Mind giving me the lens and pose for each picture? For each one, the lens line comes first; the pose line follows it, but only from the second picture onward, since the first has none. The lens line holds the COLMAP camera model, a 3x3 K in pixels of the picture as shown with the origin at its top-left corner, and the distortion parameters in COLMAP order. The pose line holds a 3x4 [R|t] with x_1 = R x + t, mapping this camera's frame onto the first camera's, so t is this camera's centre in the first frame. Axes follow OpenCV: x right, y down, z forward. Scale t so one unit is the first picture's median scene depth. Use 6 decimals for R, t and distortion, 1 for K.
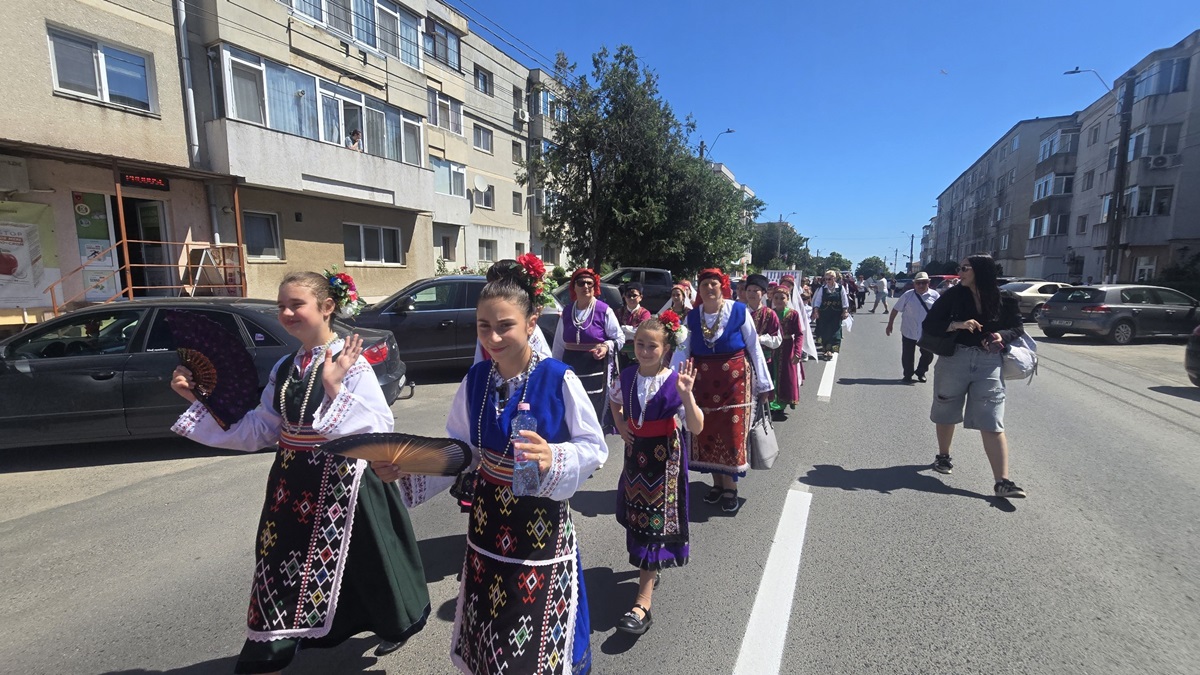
lens RADIAL K [[486.9, 0, 597.9], [0, 486.9, 338.5], [0, 0, 1]] dist [-0.002383, 0.001047]
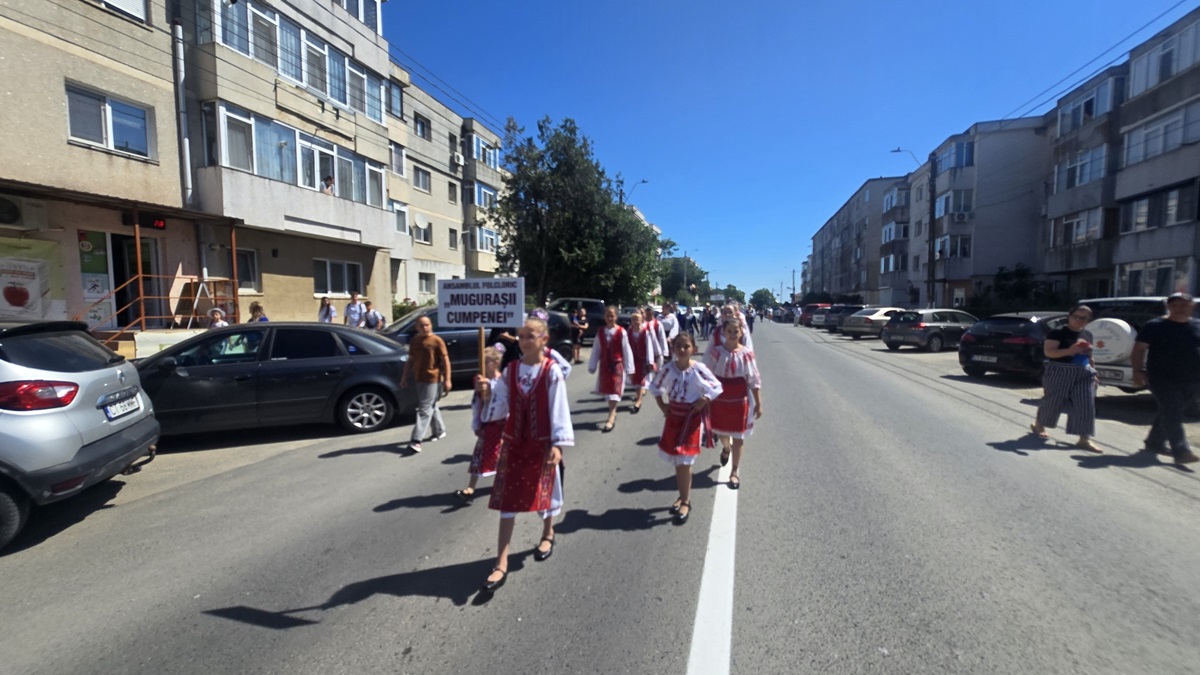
lens RADIAL K [[479.9, 0, 595.8], [0, 479.9, 339.1], [0, 0, 1]] dist [0.000586, -0.000156]
pose [[0.984701, -0.018629, 0.173254, -0.085769], [0.029144, 0.997871, -0.058347, 0.022568], [-0.171799, 0.062503, 0.983147, -0.145785]]
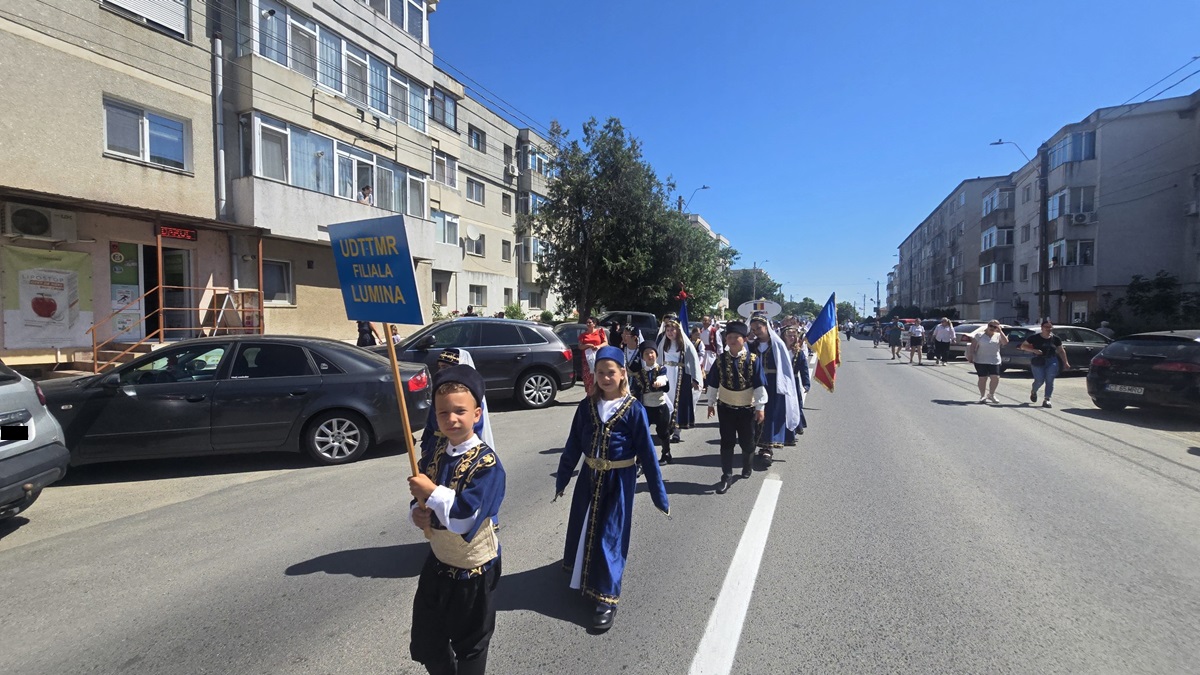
lens RADIAL K [[490.5, 0, 605.1], [0, 490.5, 336.1], [0, 0, 1]] dist [-0.000309, -0.000012]
pose [[0.998449, -0.003901, 0.055529, -0.025803], [0.009256, 0.995288, -0.096517, 0.014647], [-0.054891, 0.096881, 0.993781, -0.078632]]
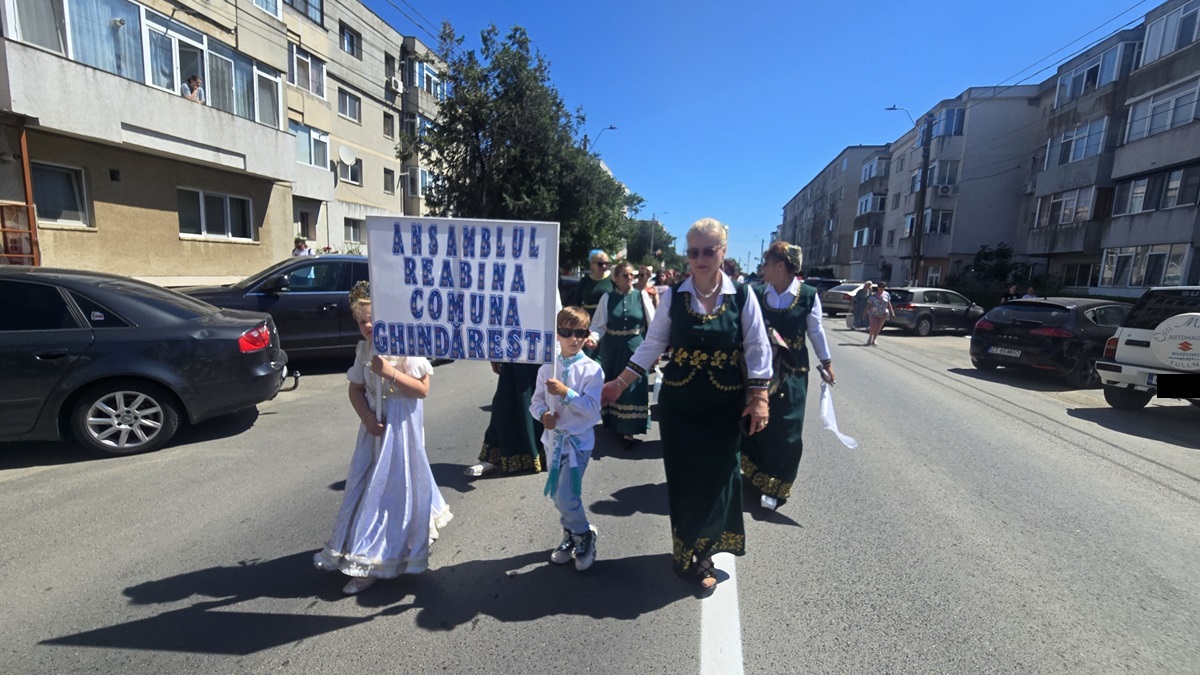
lens RADIAL K [[490.0, 0, 595.1], [0, 490.0, 339.2], [0, 0, 1]] dist [-0.001575, -0.000446]
pose [[0.969003, 0.003287, 0.247029, -0.031347], [-0.007760, 0.999823, 0.017137, 0.004602], [-0.246929, -0.018523, 0.968857, 0.001878]]
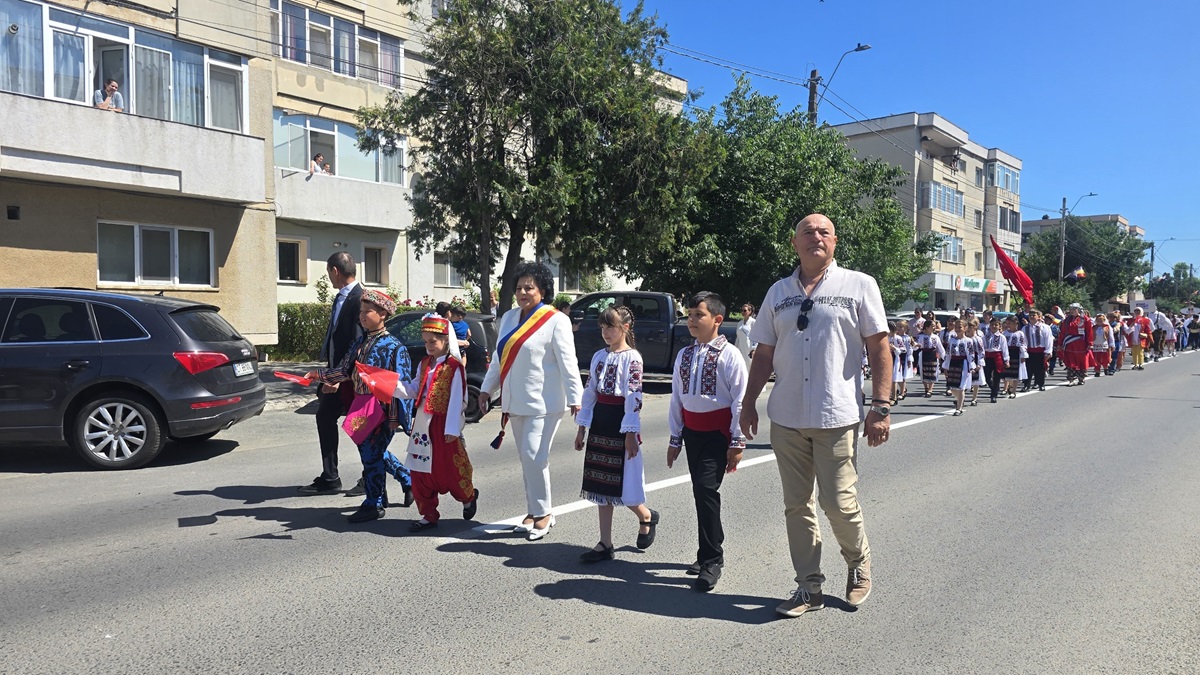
lens RADIAL K [[793.0, 0, 594.0], [0, 793.0, 342.8], [0, 0, 1]] dist [0.073241, -0.068212]
pose [[0.969195, 0.004668, -0.246250, 0.357694], [-0.028836, 0.995095, -0.094627, 0.004678], [0.244600, 0.098812, 0.964576, 0.137045]]
